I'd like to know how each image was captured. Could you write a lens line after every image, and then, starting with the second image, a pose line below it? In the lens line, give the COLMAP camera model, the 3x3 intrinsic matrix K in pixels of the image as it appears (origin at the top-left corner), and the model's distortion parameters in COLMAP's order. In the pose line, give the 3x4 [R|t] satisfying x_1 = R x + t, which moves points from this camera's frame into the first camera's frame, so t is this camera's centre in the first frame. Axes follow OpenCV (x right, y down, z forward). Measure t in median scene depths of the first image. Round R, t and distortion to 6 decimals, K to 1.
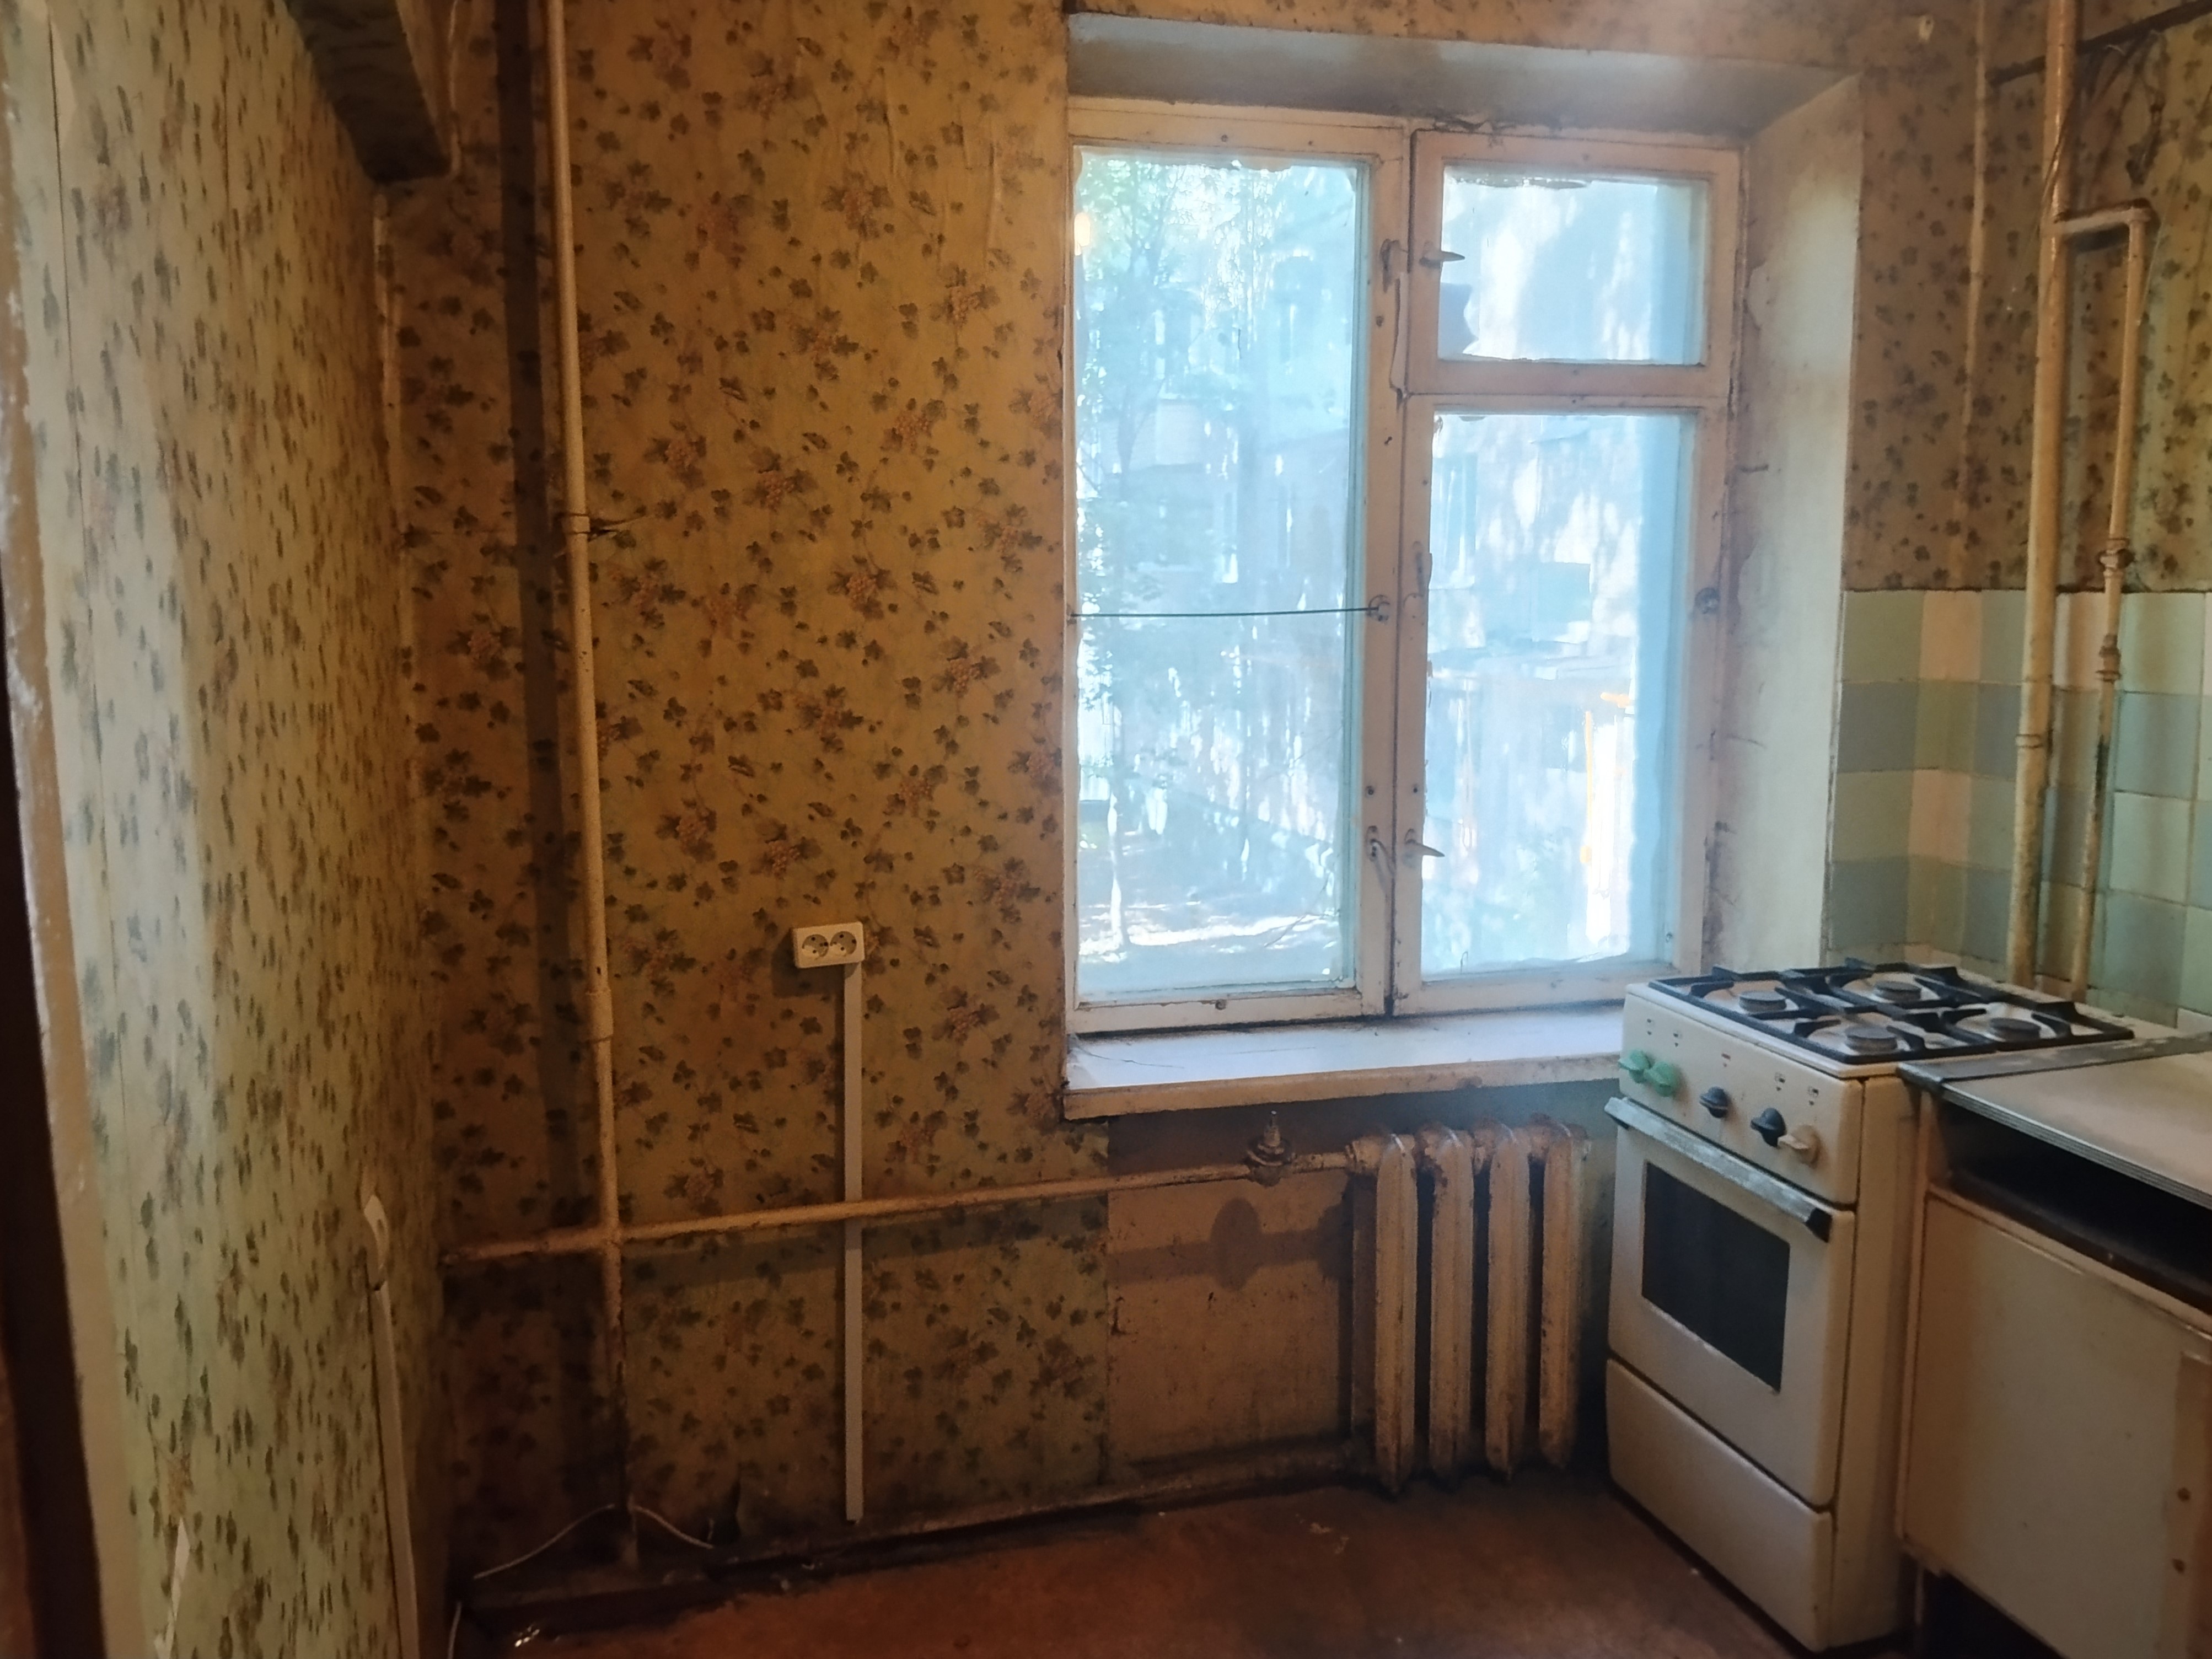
lens RADIAL K [[1830.3, 0, 1106.0], [0, 1830.3, 829.5], [0, 0, 1]] dist [0.168521, -0.251929]
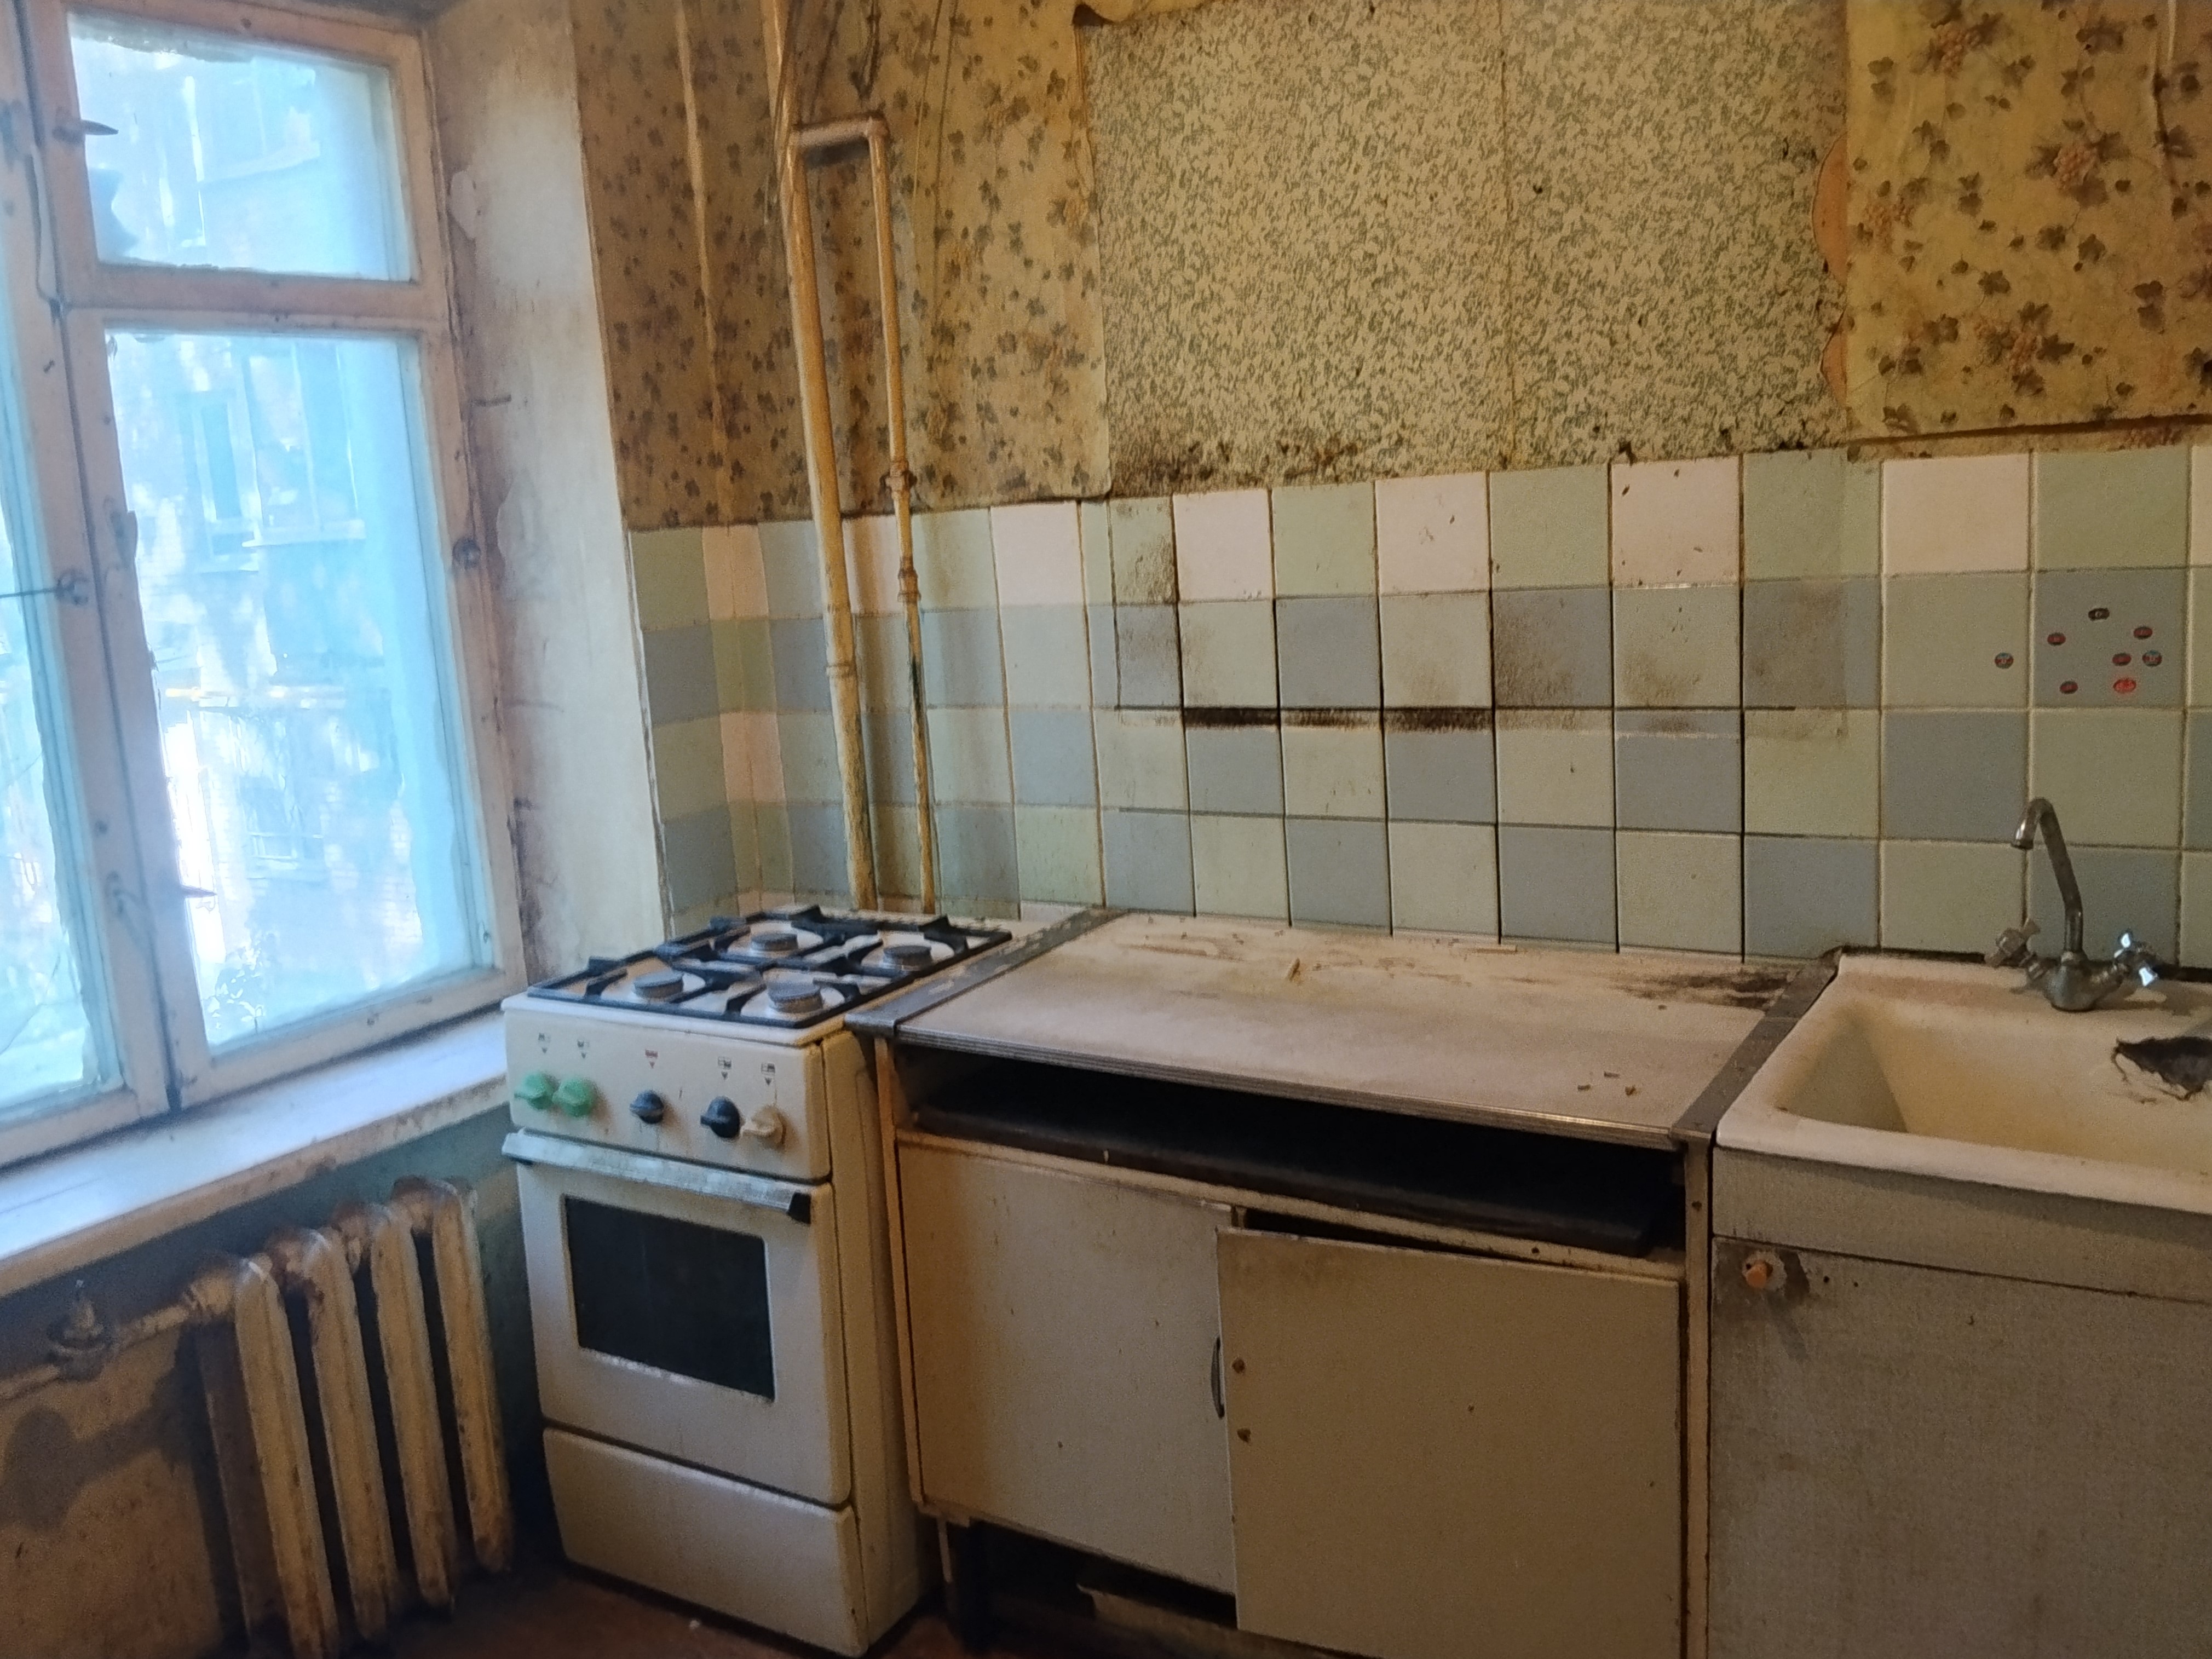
lens RADIAL K [[1856.4, 0, 1106.0], [0, 1856.4, 829.5], [0, 0, 1]] dist [0.162093, -0.337827]
pose [[0.743727, -0.167503, 0.647158, -0.059025], [0.159017, 0.984639, 0.072108, -0.012259], [-0.649295, 0.049280, 0.758938, 0.157562]]
